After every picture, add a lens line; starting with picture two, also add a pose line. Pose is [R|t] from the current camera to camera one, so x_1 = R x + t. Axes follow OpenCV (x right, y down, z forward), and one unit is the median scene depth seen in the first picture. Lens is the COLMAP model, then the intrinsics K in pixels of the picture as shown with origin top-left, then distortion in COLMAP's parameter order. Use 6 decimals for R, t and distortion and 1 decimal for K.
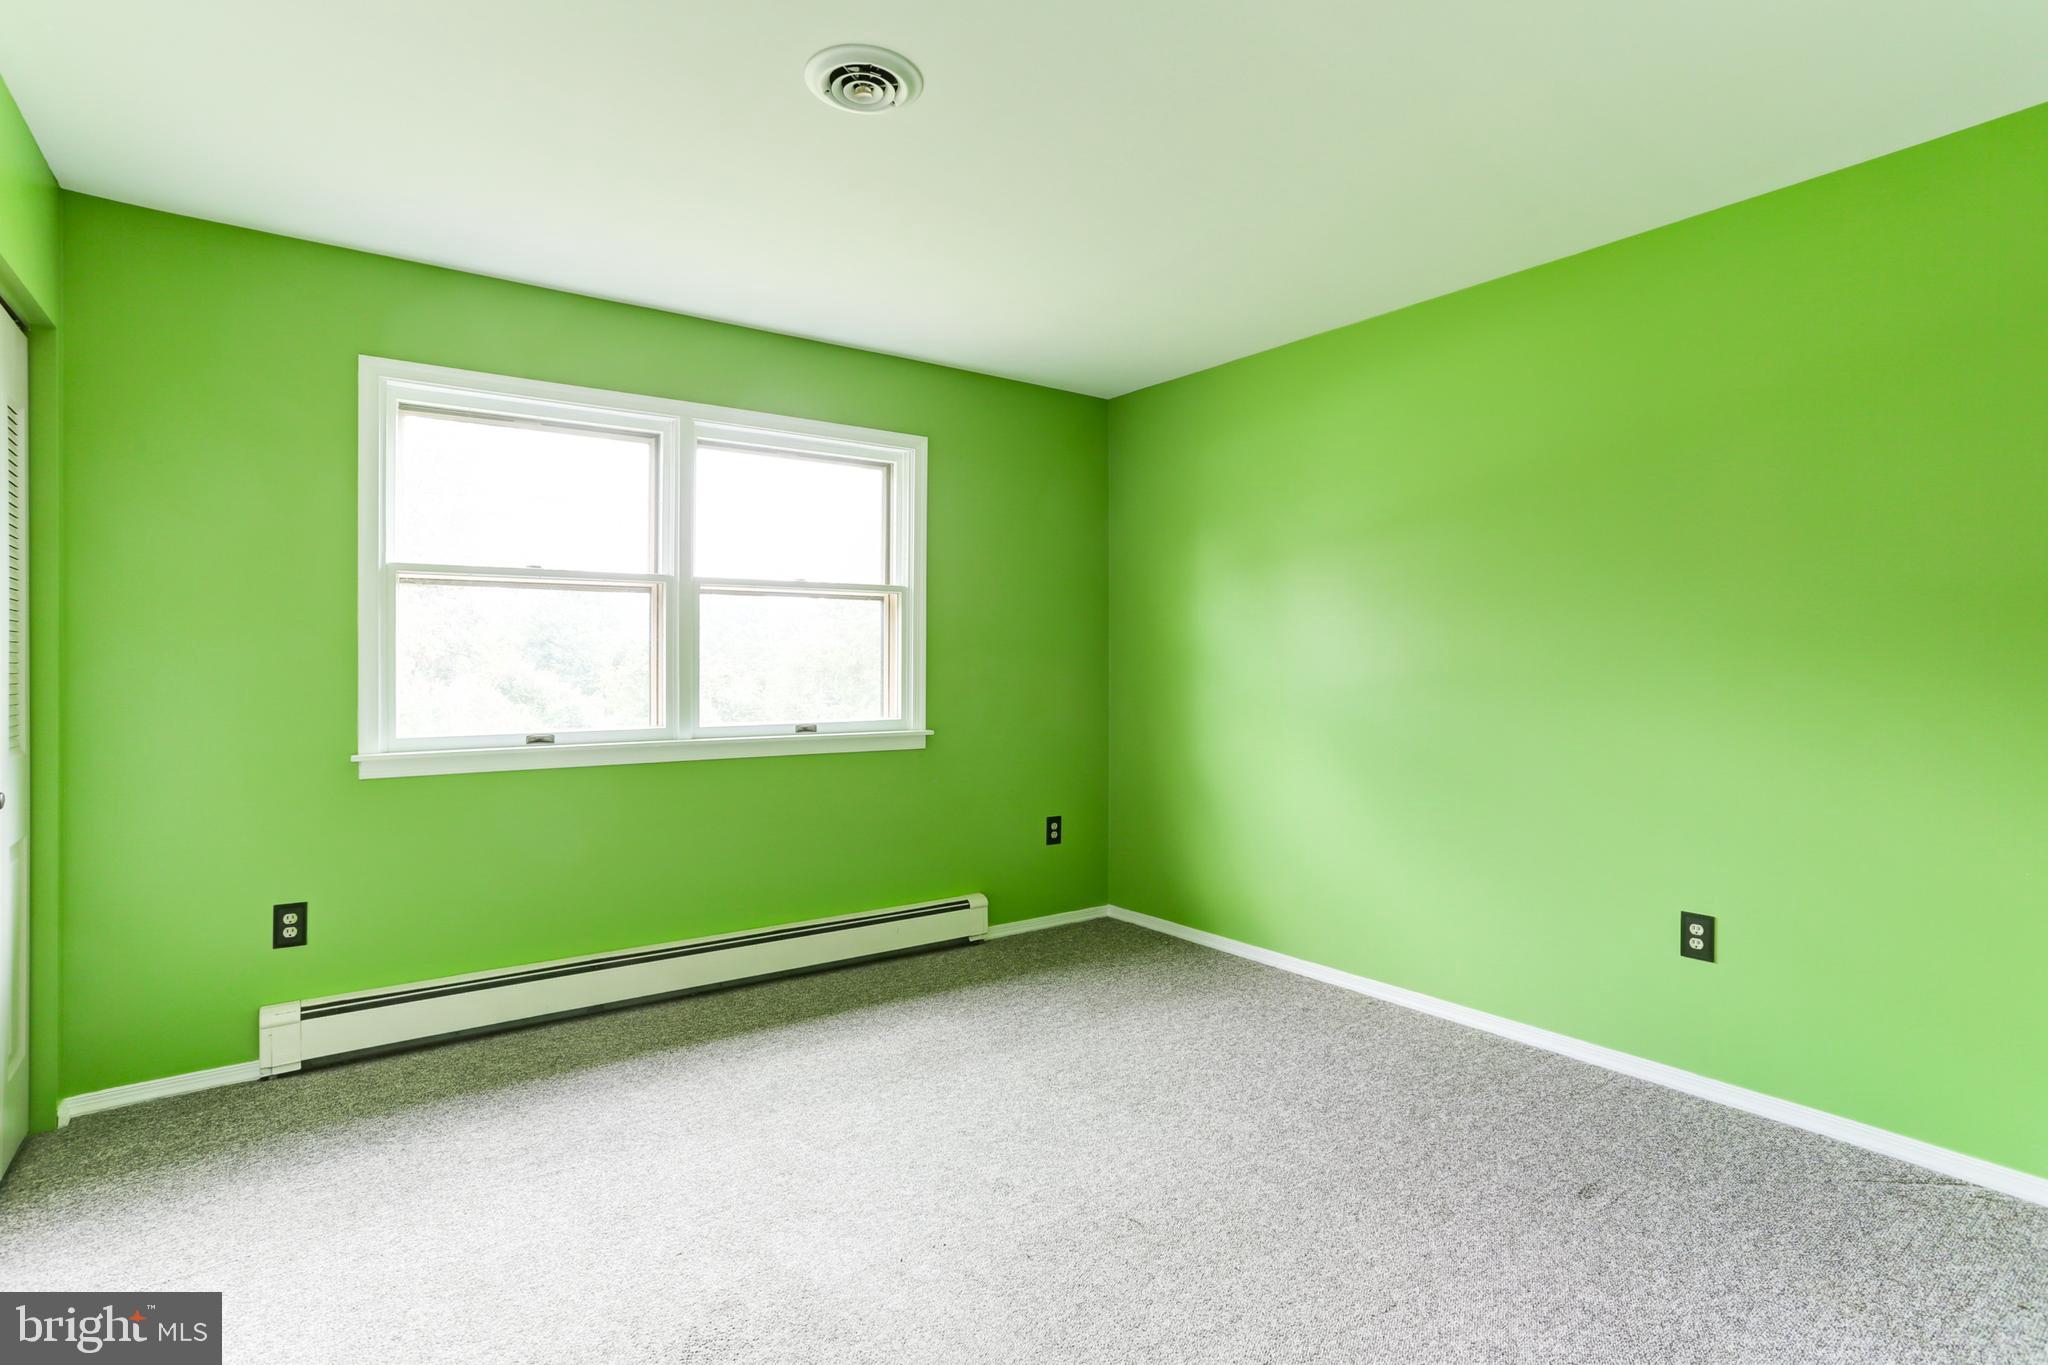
lens RADIAL K [[1000.7, 0, 1000.5], [0, 1000.7, 668.2], [0, 0, 1]] dist [-0.047477, 0.032030]
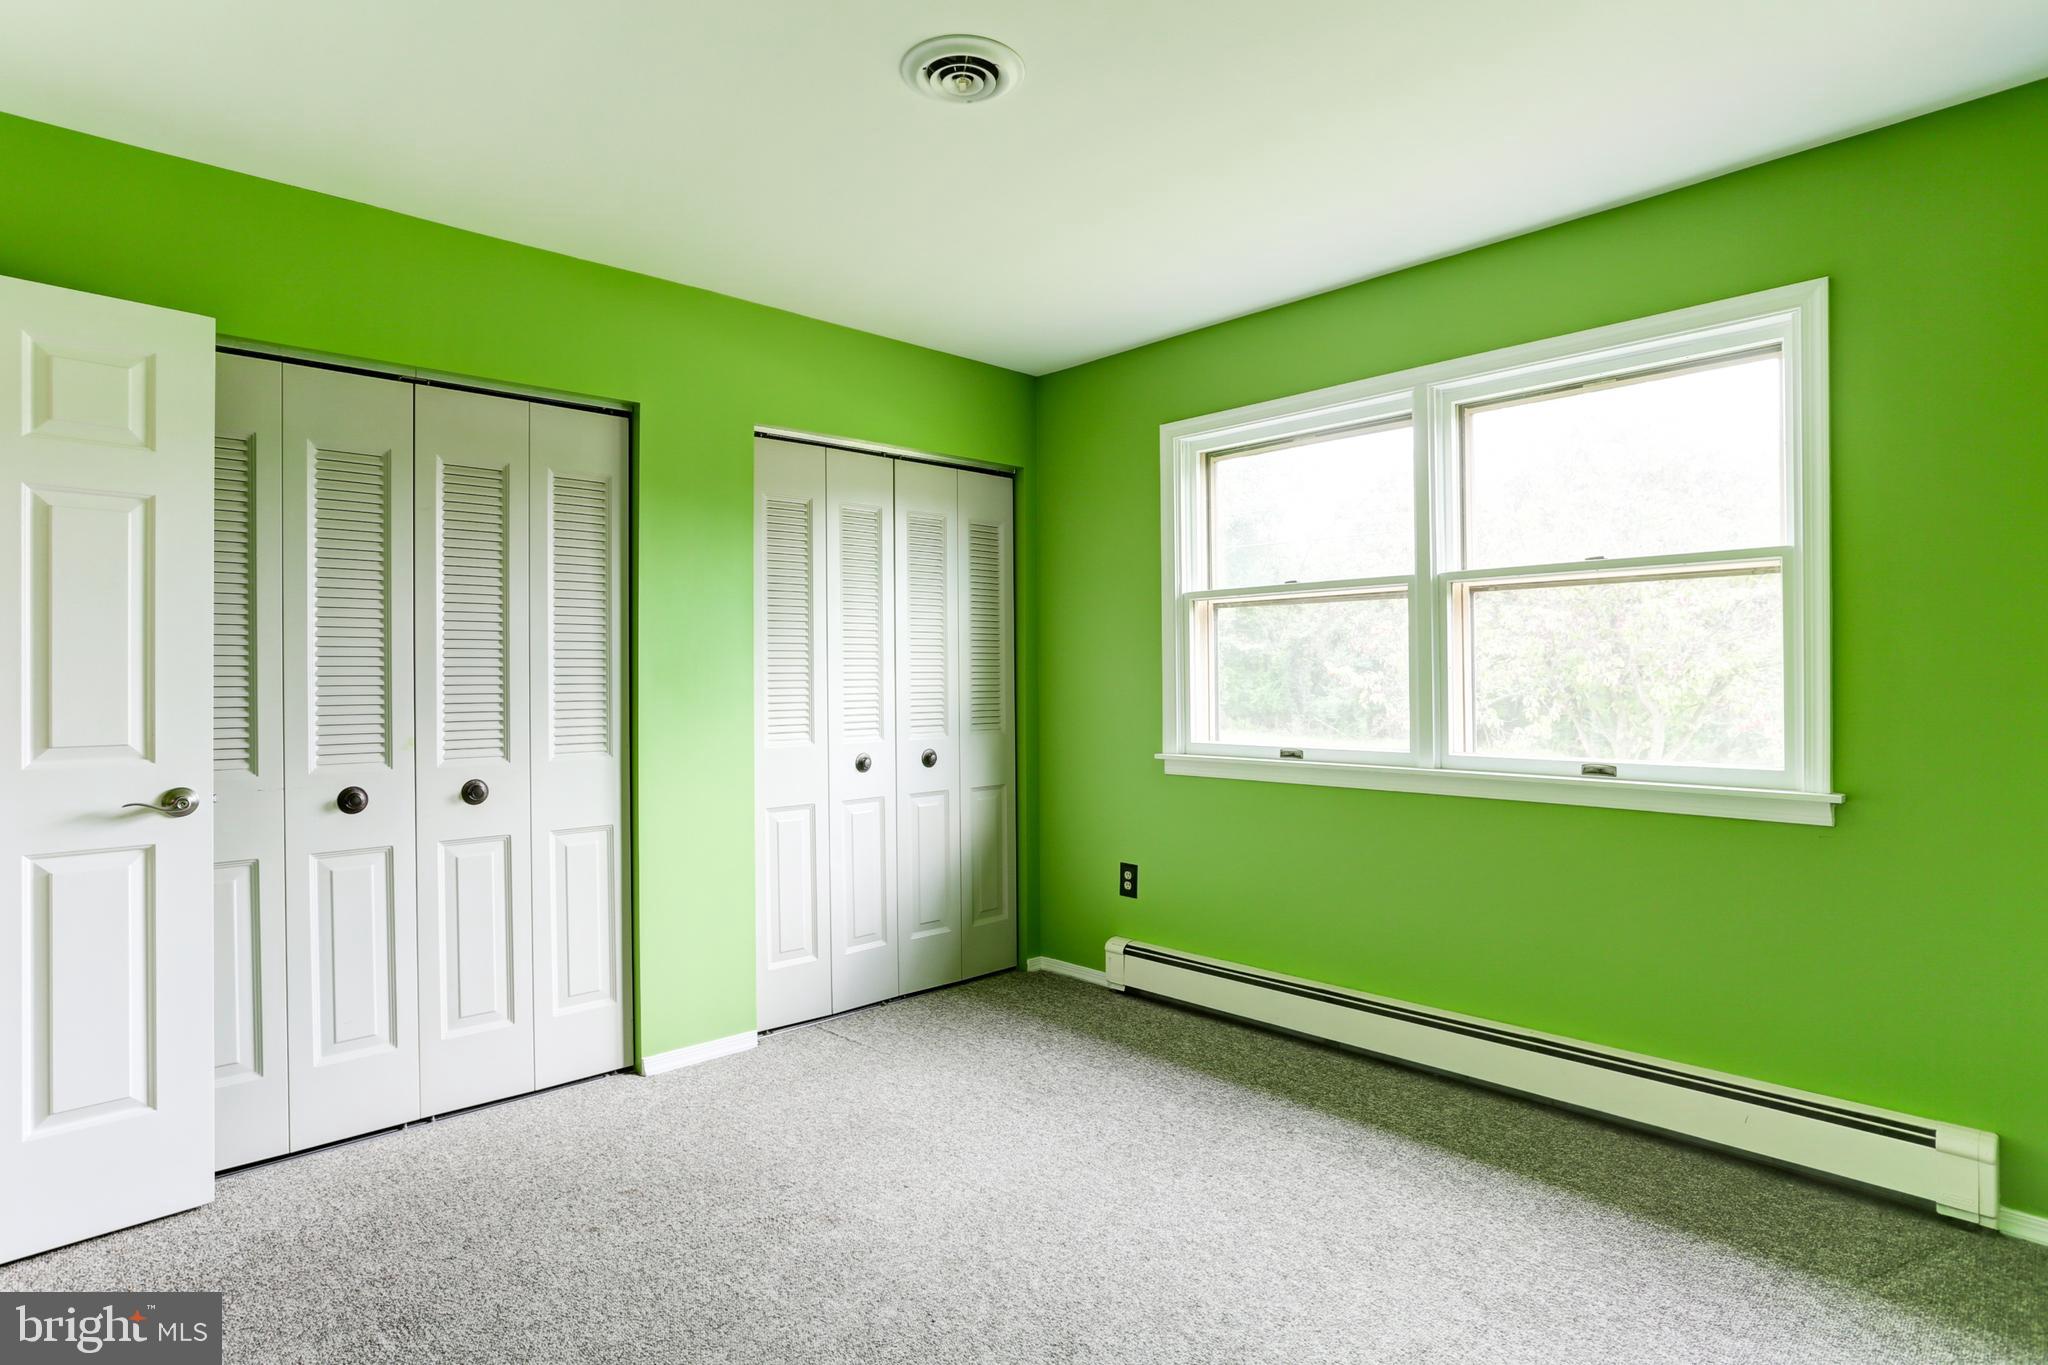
lens RADIAL K [[1076.5, 0, 1017.0], [0, 1076.5, 665.8], [0, 0, 1]] dist [-0.049310, 0.029179]
pose [[0.126336, -0.004292, -0.991978, 0.585485], [0.009276, 0.999952, -0.003145, -0.016730], [0.991944, -0.008804, 0.126369, 0.591845]]
